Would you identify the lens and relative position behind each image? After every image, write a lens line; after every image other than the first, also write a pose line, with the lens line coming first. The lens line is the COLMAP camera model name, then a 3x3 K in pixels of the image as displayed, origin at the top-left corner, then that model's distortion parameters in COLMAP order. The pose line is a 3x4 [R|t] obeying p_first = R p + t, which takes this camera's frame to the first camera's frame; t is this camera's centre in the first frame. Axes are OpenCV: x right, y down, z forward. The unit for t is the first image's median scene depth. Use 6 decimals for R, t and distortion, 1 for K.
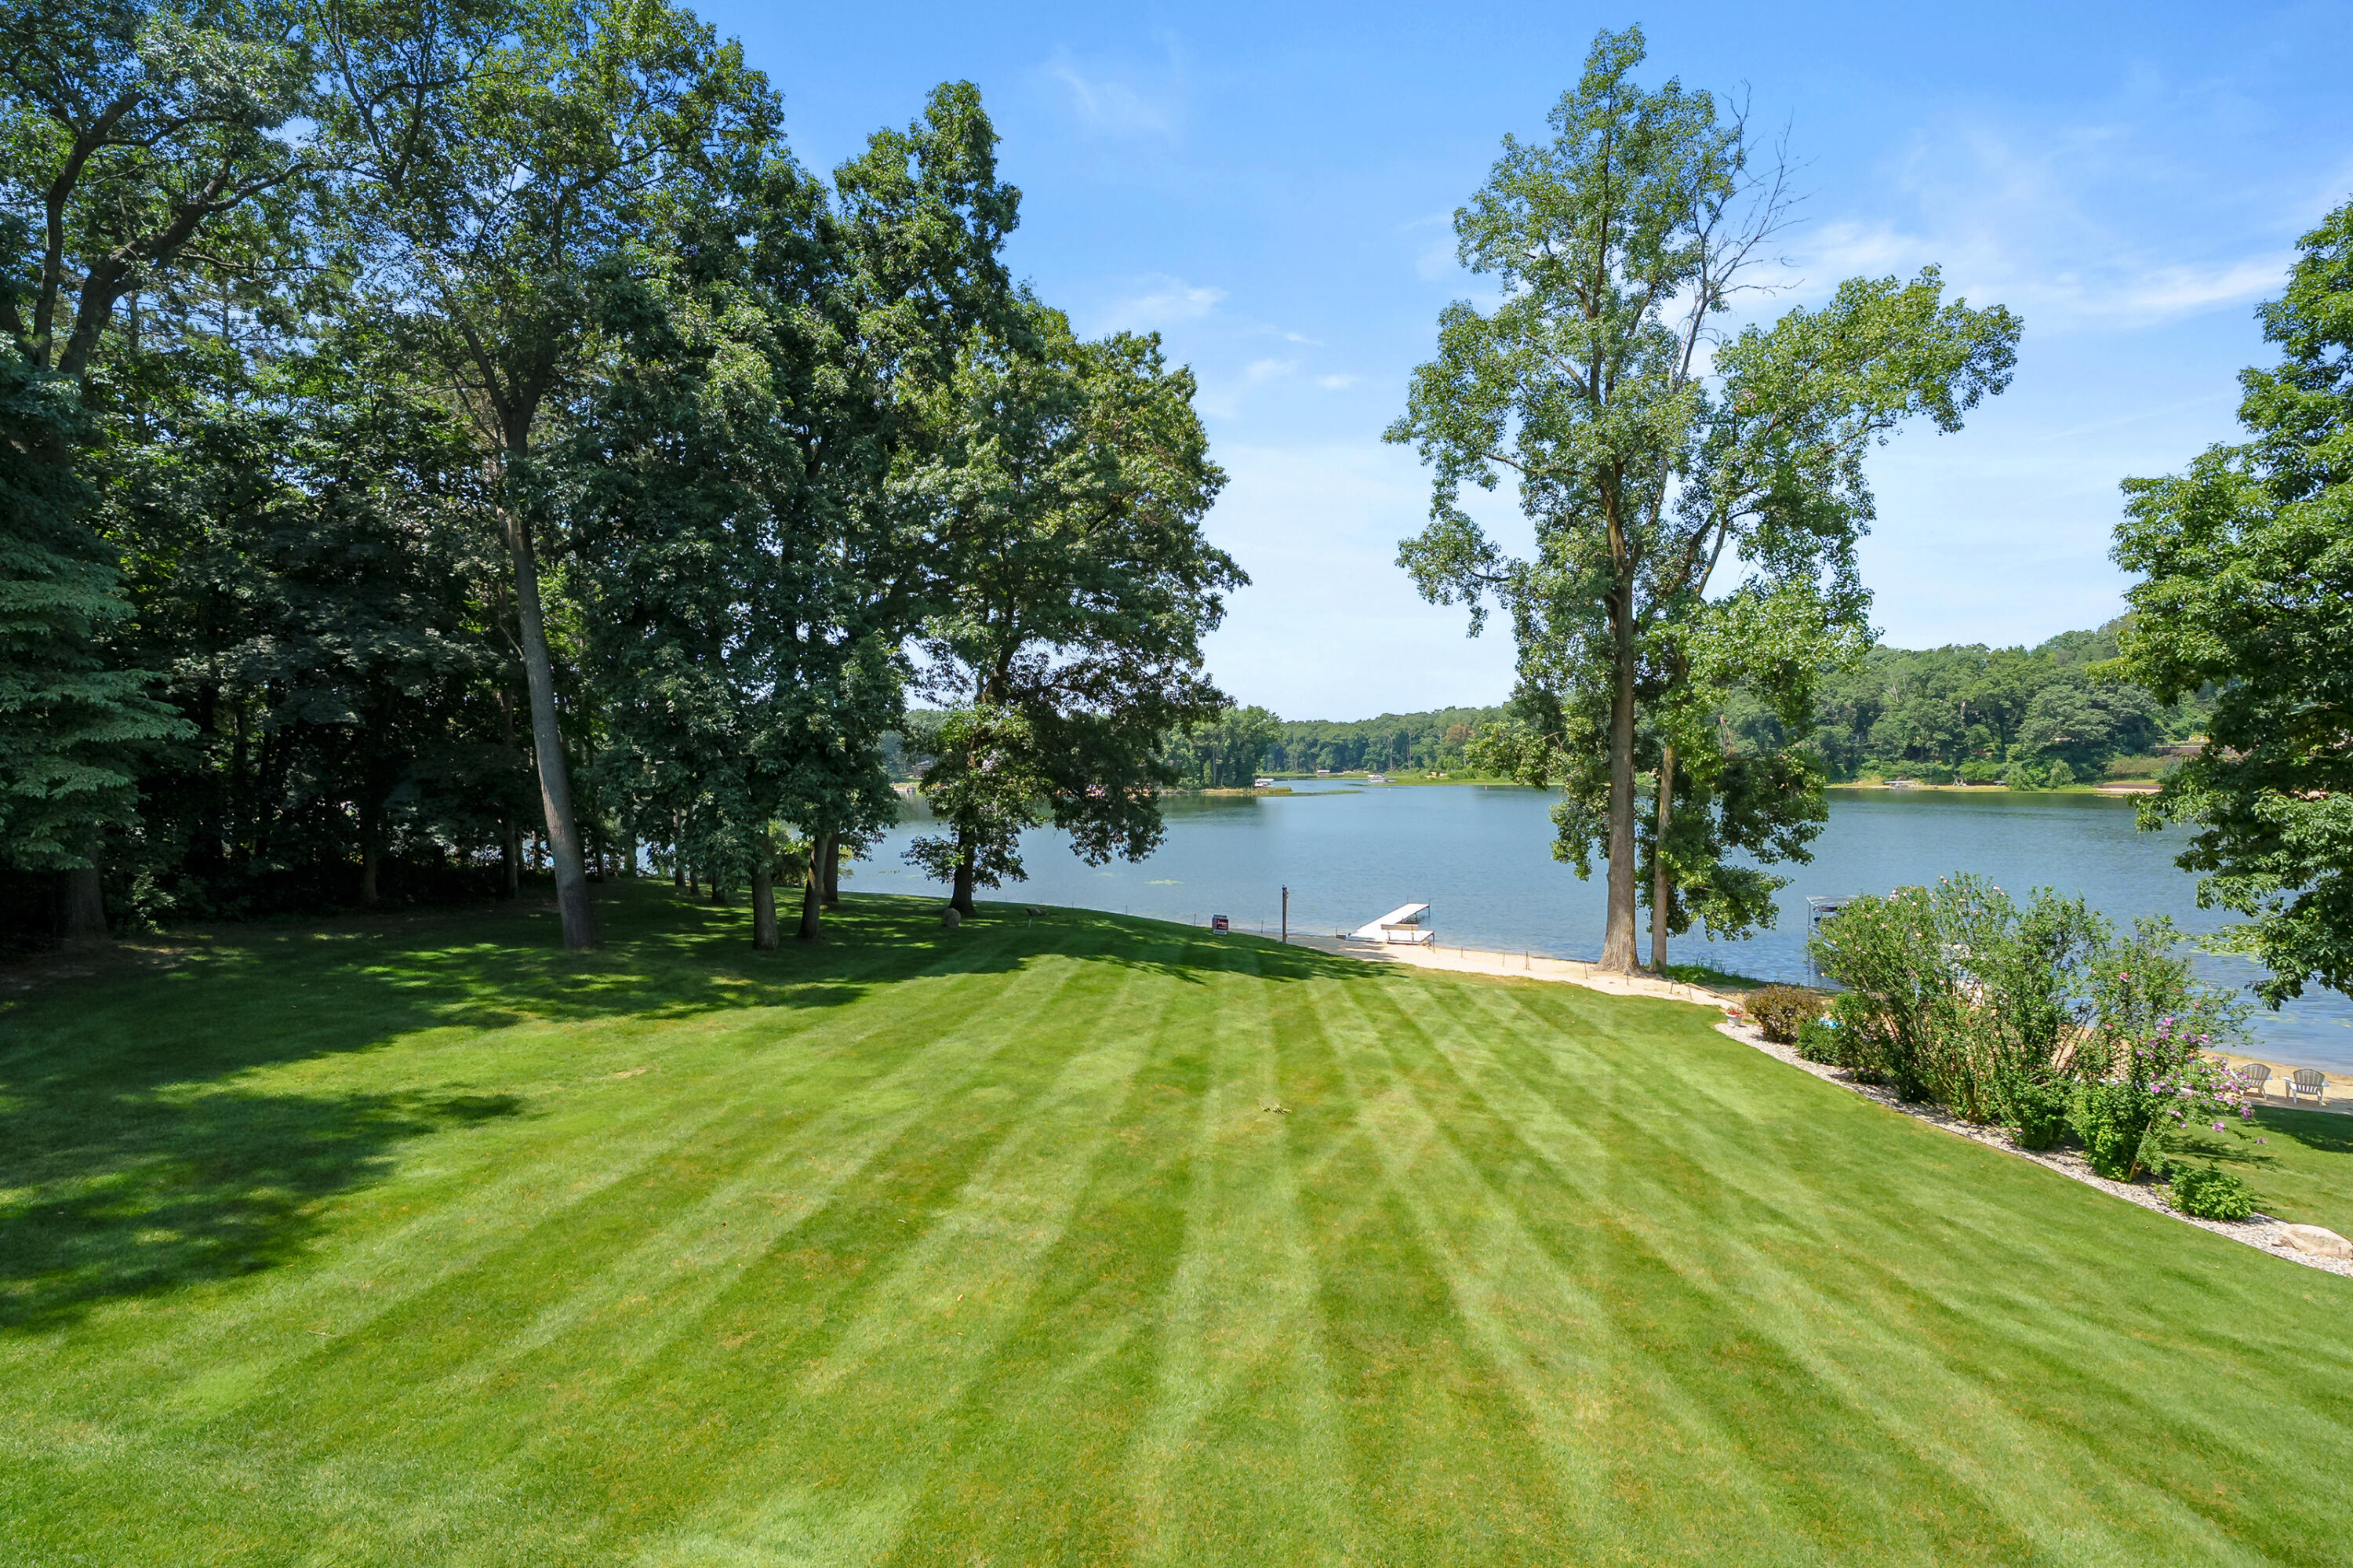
lens RADIAL K [[1049.2, 0, 1180.2], [0, 1049.2, 784.3], [0, 0, 1]] dist [-0.009403, 0.003812]
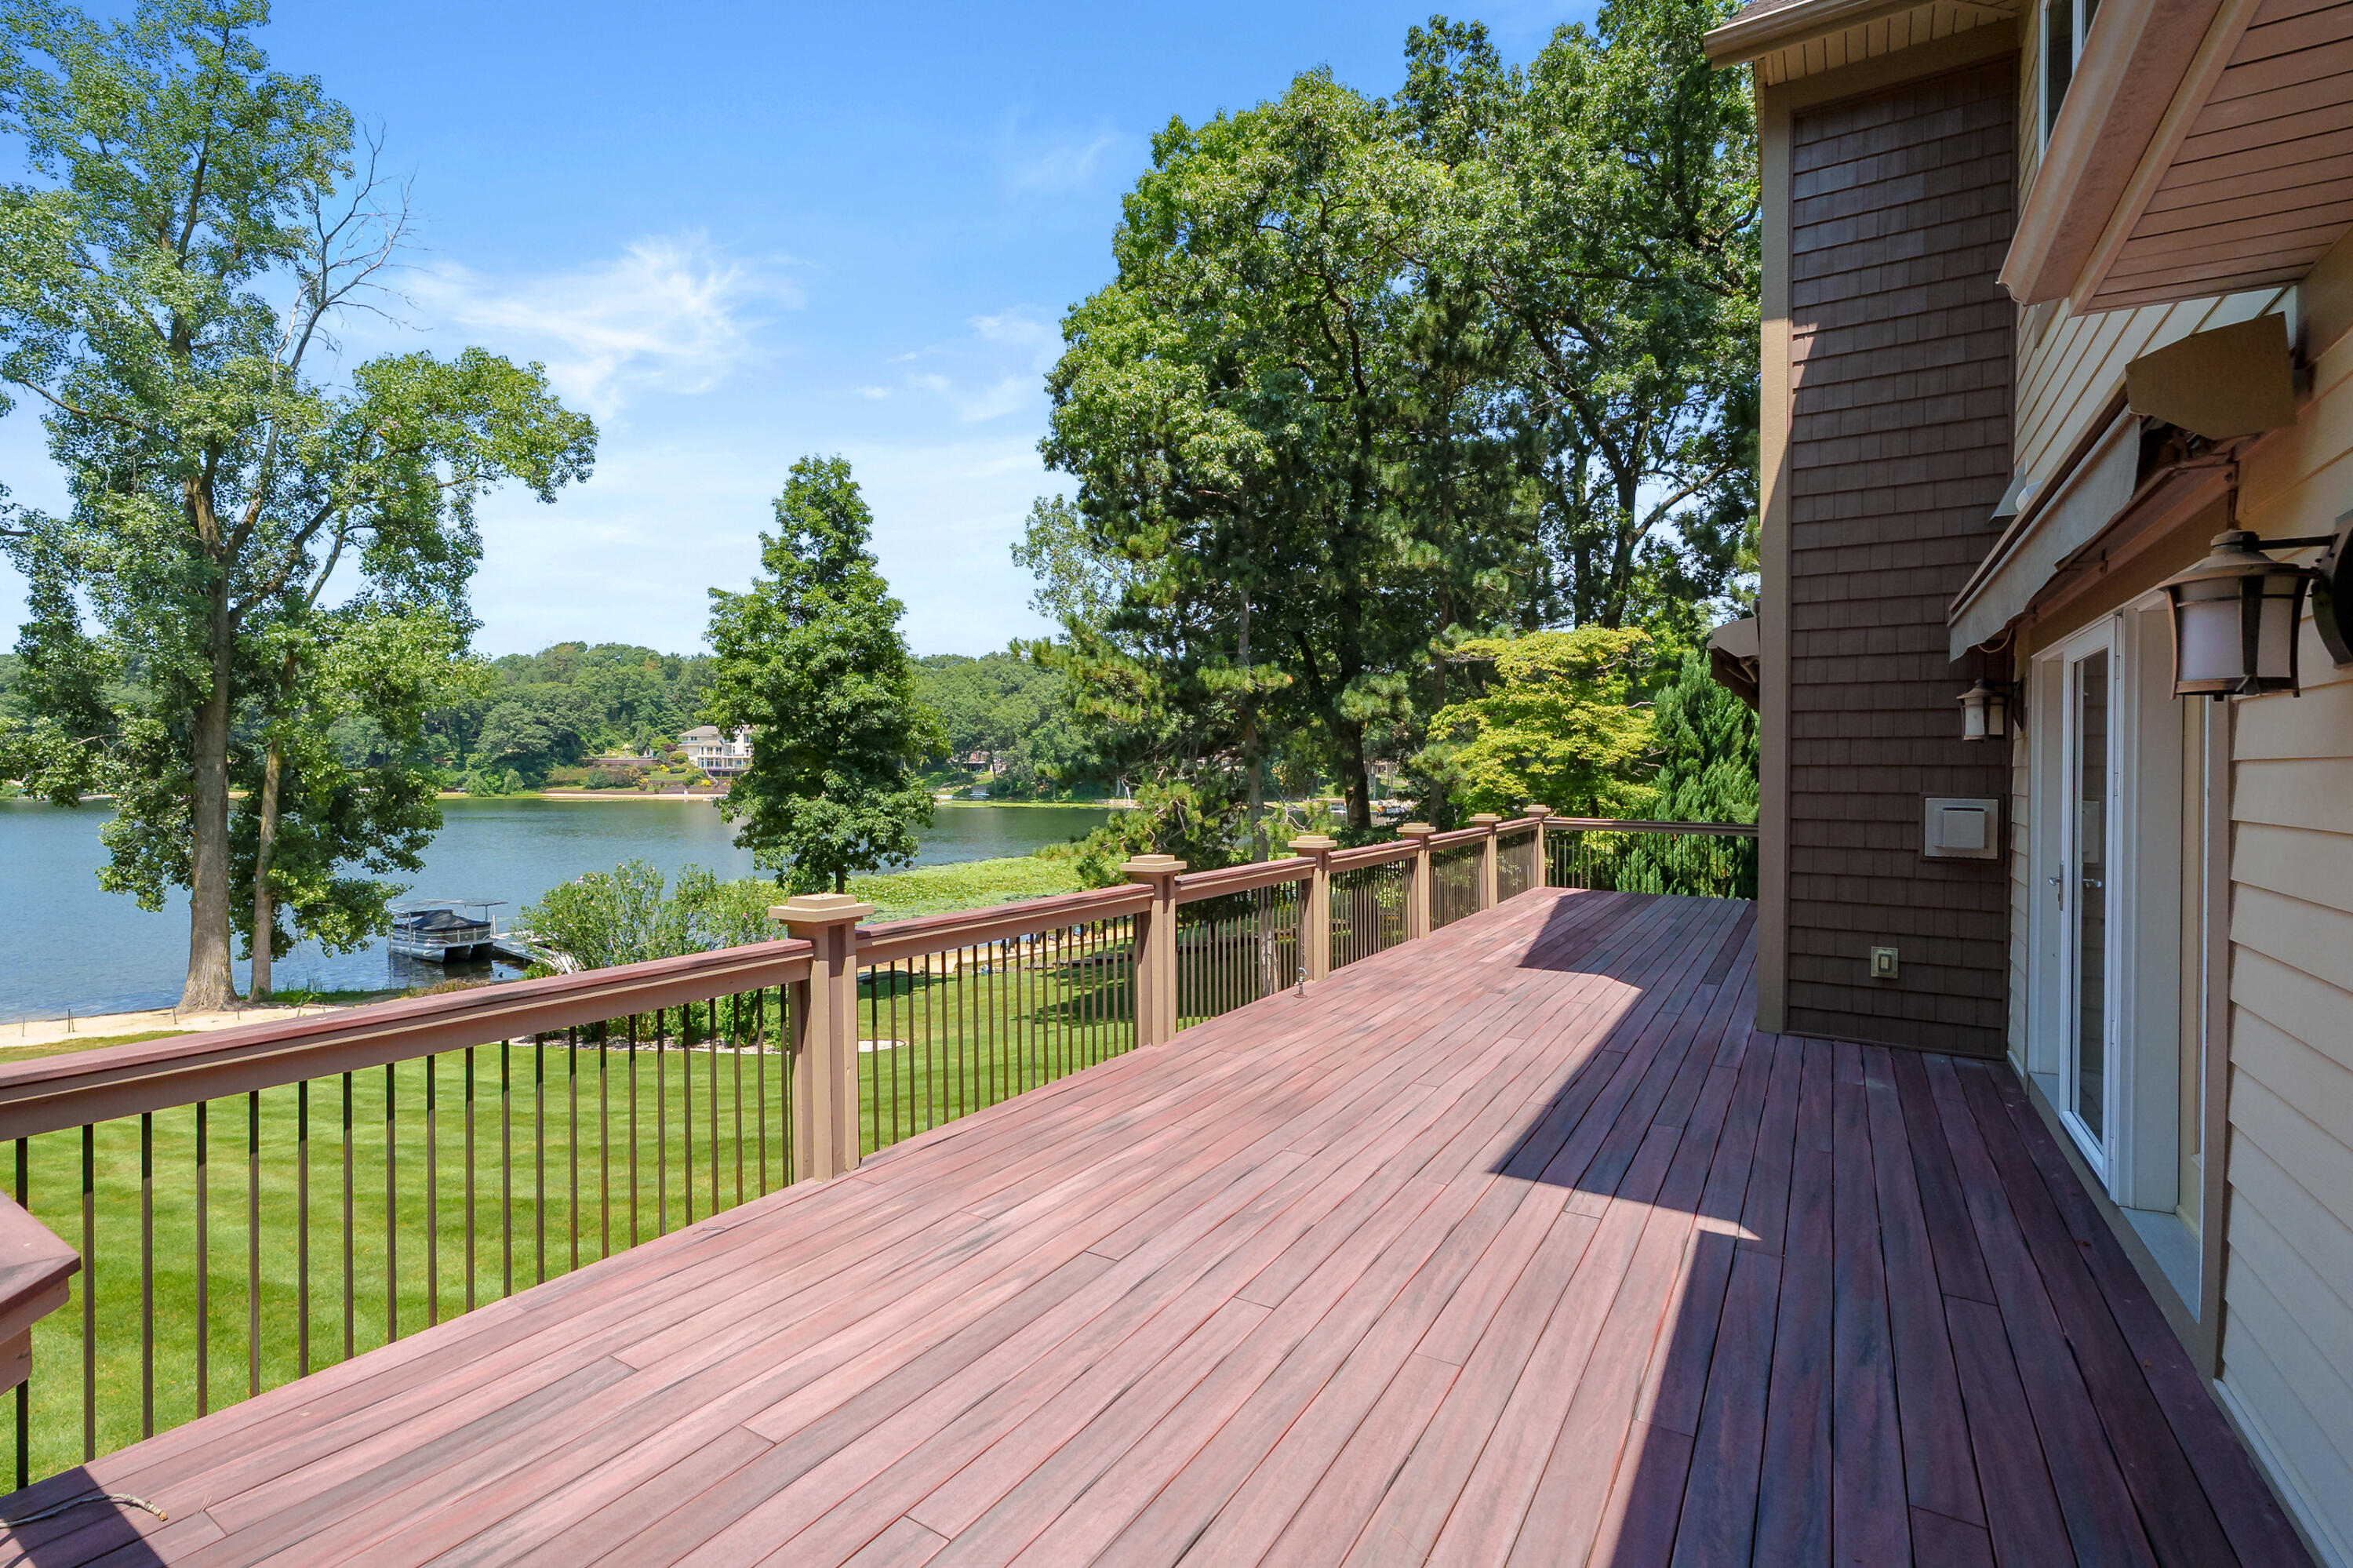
lens RADIAL K [[1049.2, 0, 1178.2], [0, 1049.2, 786.6], [0, 0, 1]] dist [-0.009403, 0.003812]
pose [[0.280322, -0.007084, 0.959880, -0.040742], [0.010946, 0.999931, 0.004182, -0.000853], [-0.959844, 0.009335, 0.280381, -0.007054]]
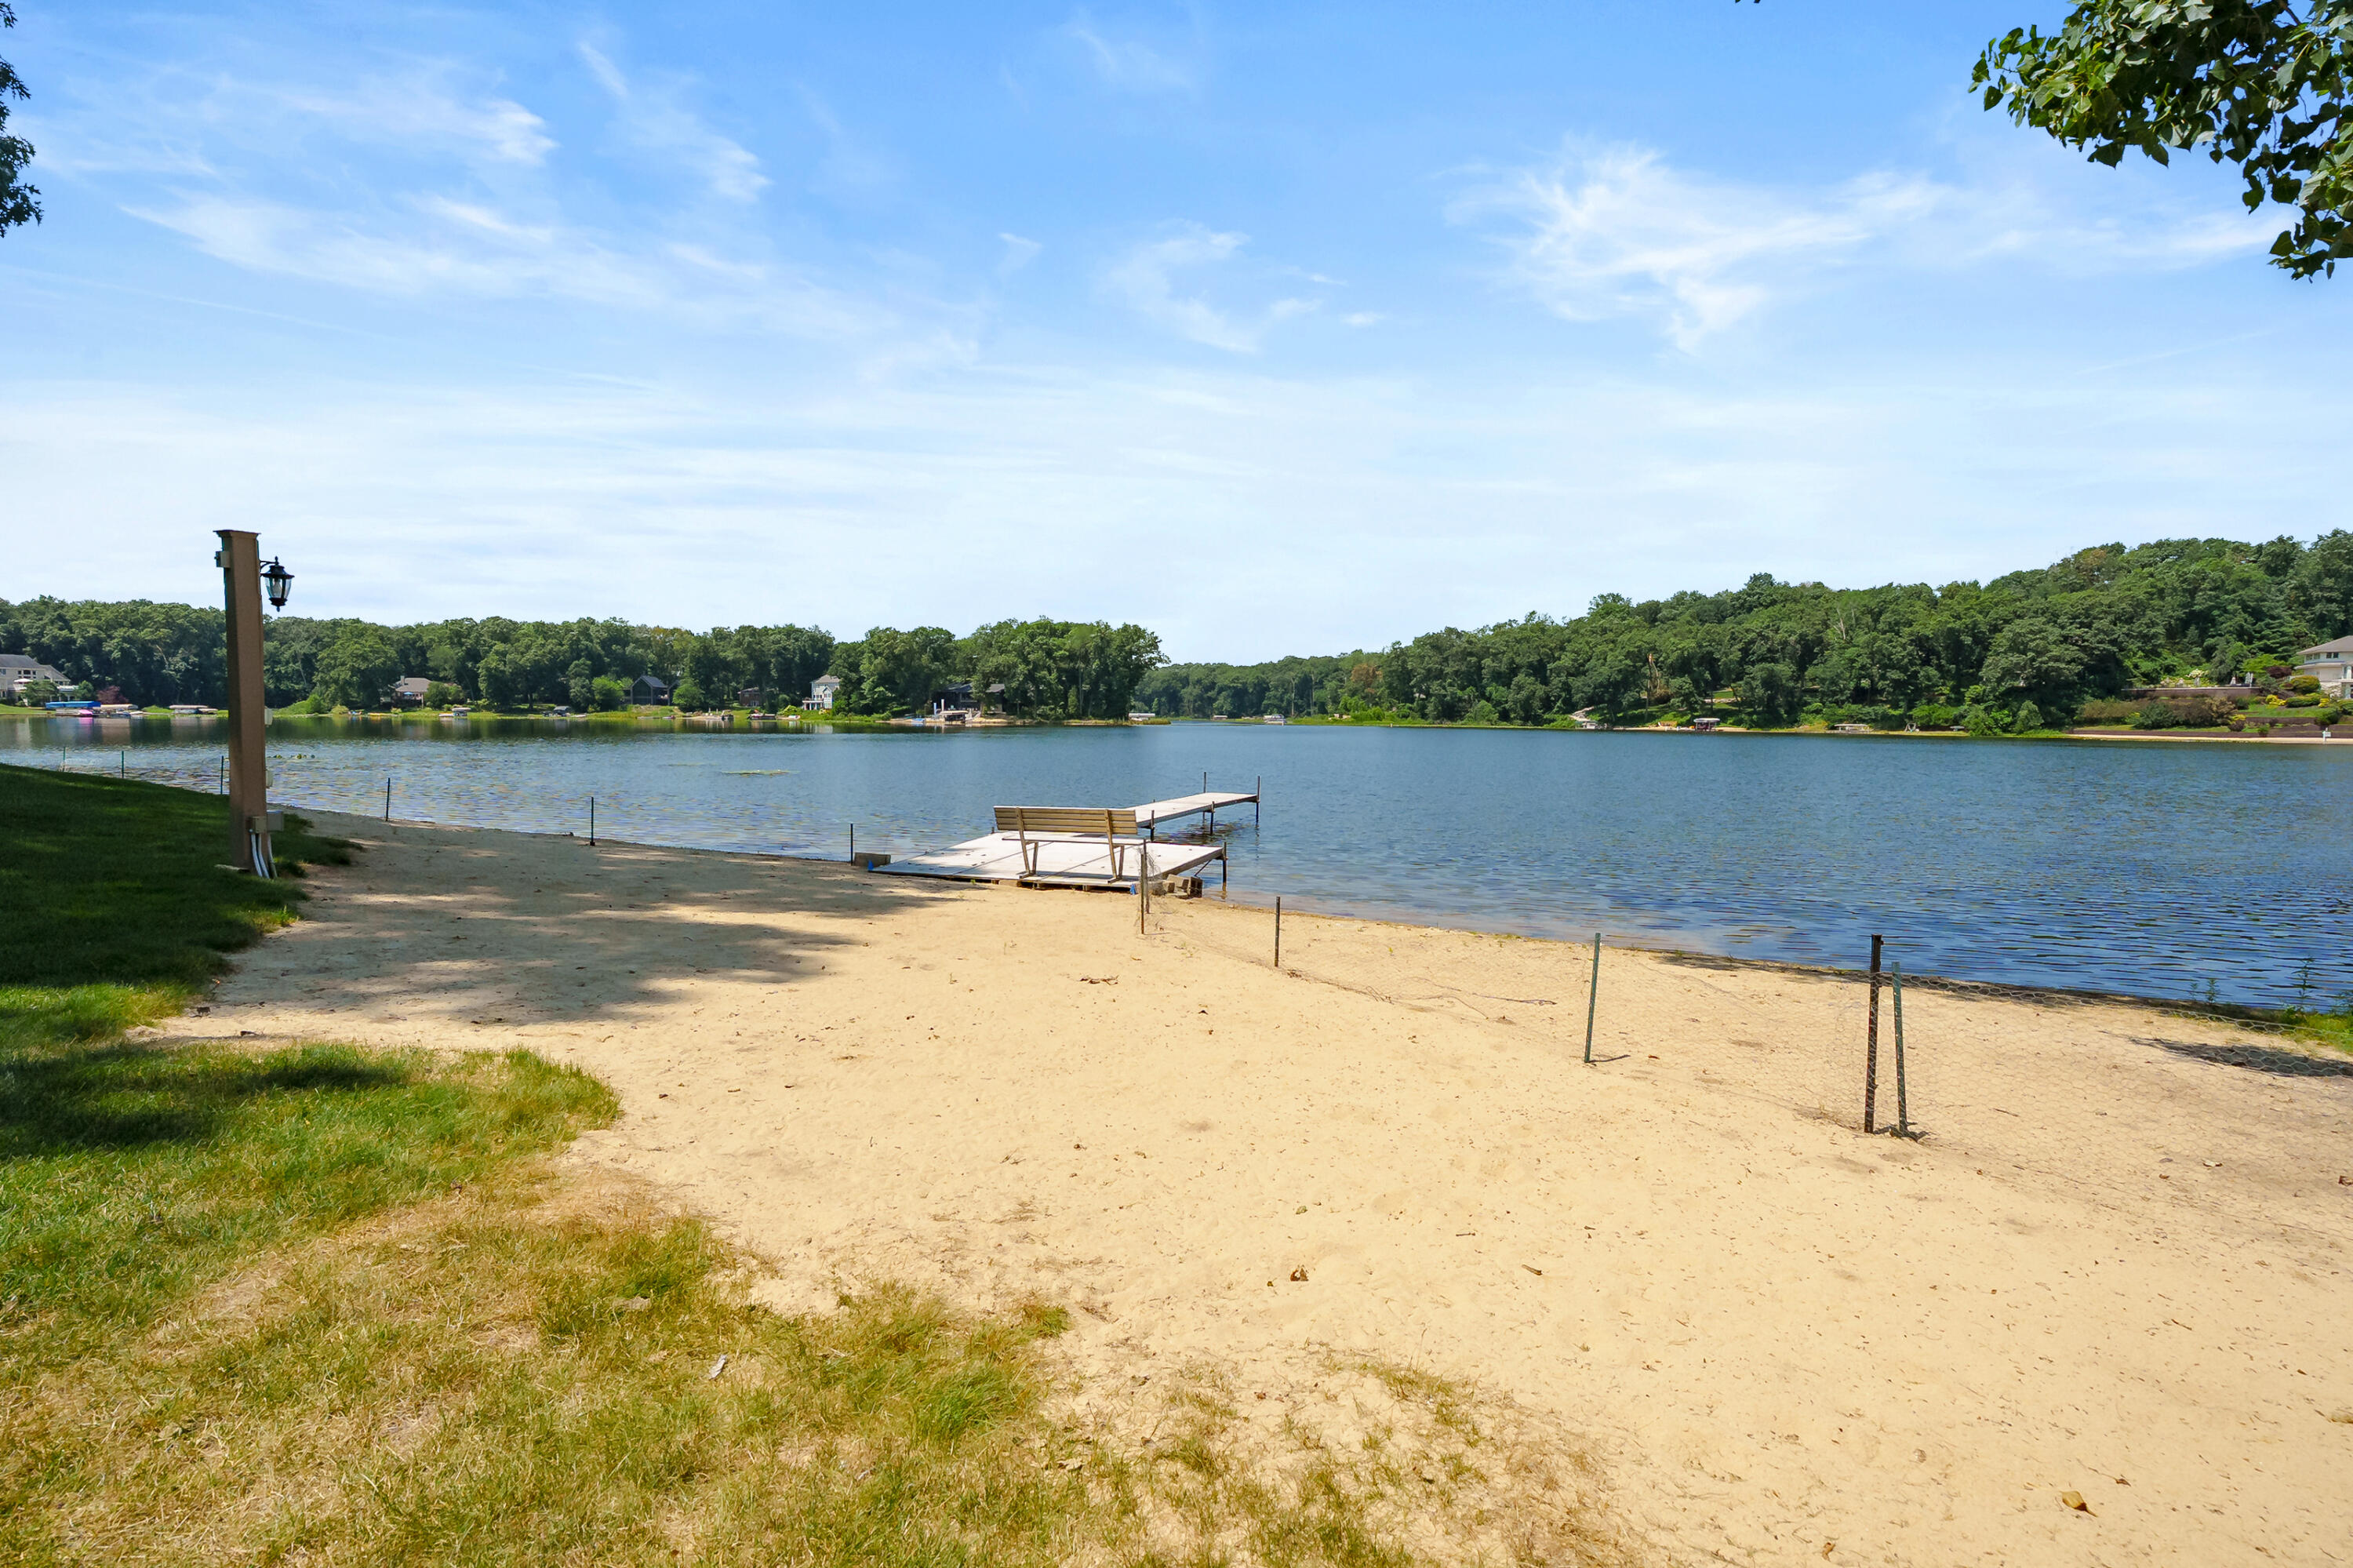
lens RADIAL K [[1049.2, 0, 1212.9], [0, 1049.2, 790.2], [0, 0, 1]] dist [-0.009403, 0.003812]
pose [[0.992948, 0.019119, 0.116995, 0.056611], [-0.024317, 0.998772, 0.043164, 0.030315], [-0.116026, -0.045705, 0.992194, 0.202034]]
